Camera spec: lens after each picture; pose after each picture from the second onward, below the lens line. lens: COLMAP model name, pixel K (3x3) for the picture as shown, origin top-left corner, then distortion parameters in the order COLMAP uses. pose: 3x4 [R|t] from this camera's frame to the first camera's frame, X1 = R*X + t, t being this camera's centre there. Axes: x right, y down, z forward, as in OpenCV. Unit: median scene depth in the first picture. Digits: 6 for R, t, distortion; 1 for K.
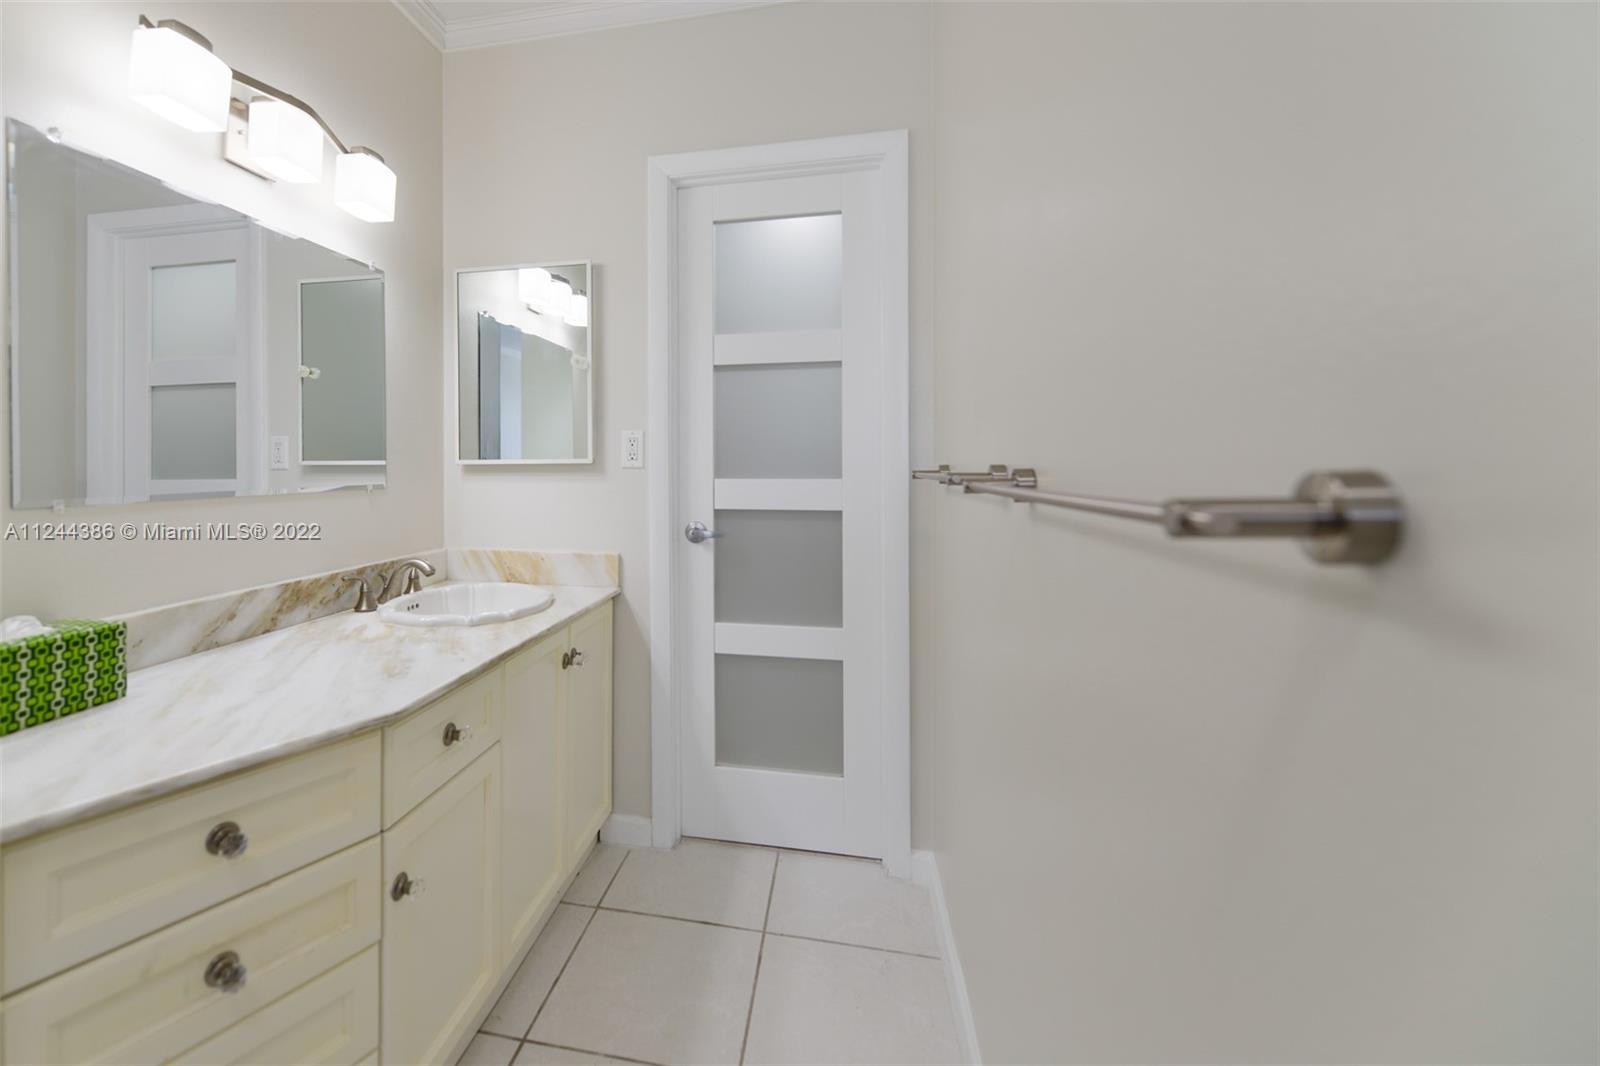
lens RADIAL K [[629.2, 0, 798.5], [0, 629.2, 530.6], [0, 0, 1]] dist [0.021305, -0.006397]
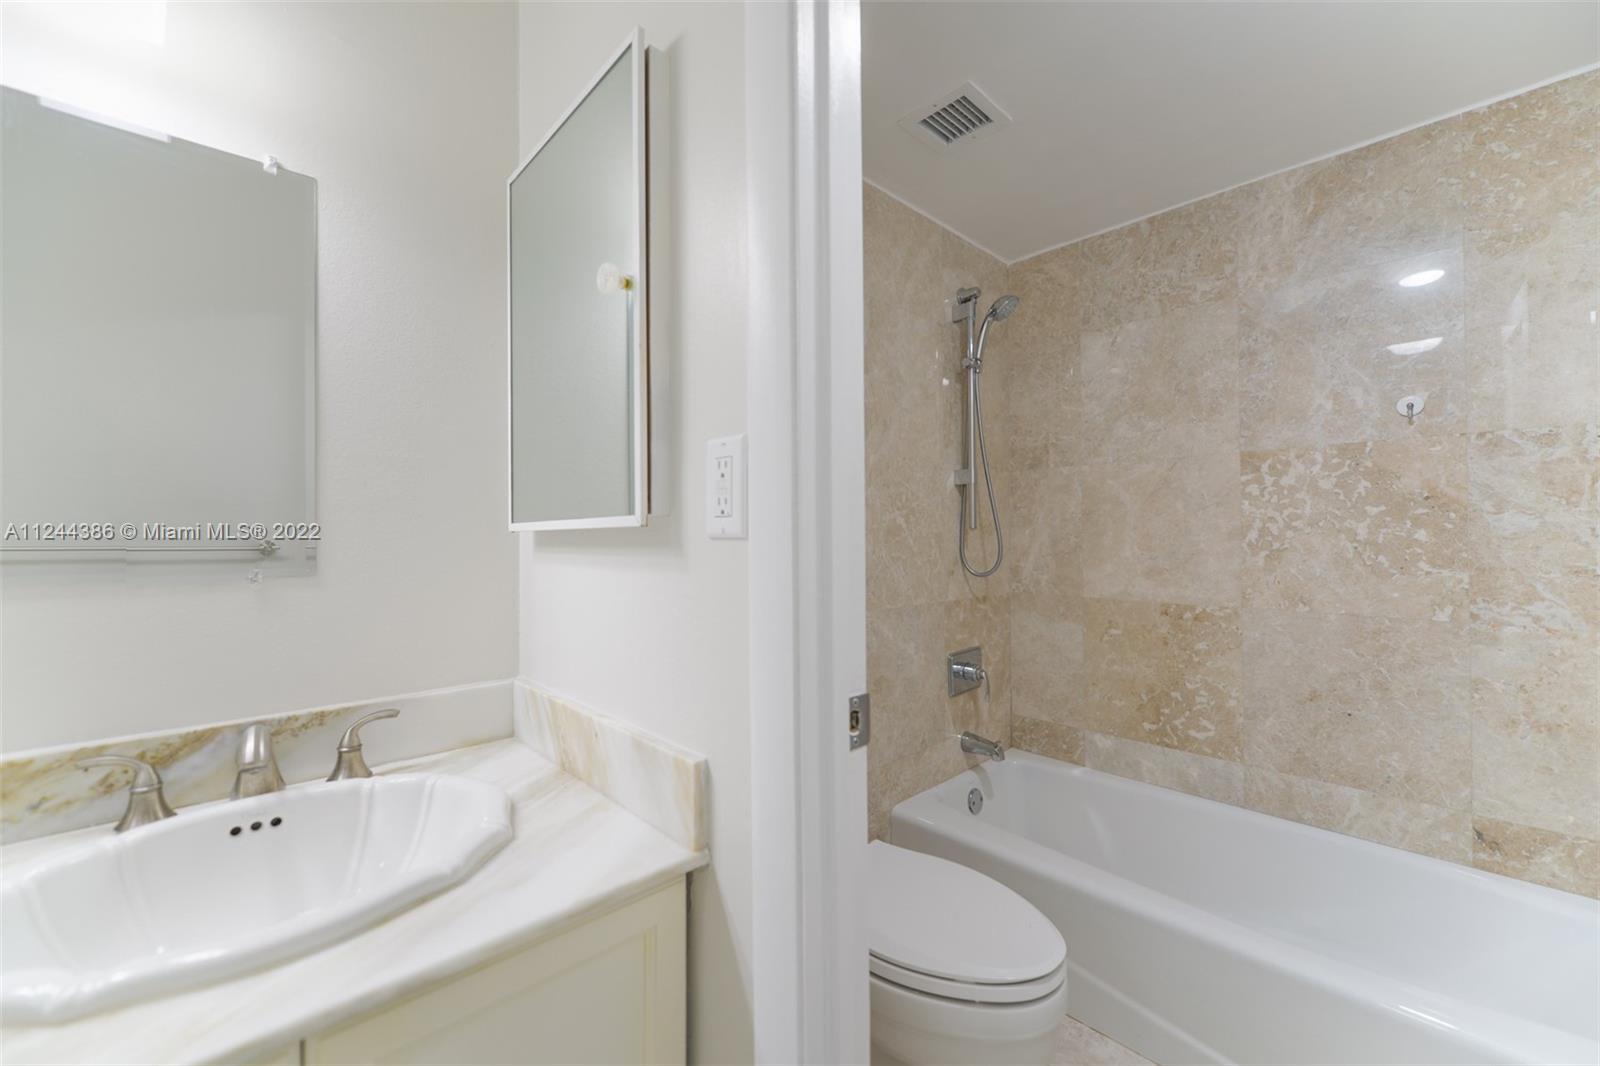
lens RADIAL K [[629.2, 0, 814.6], [0, 629.2, 533.6], [0, 0, 1]] dist [0.021305, -0.006397]
pose [[0.750086, -0.007788, -0.661294, 0.022492], [-0.069422, 0.993479, -0.090443, -0.071812], [0.657686, 0.113749, 0.744654, 0.760269]]
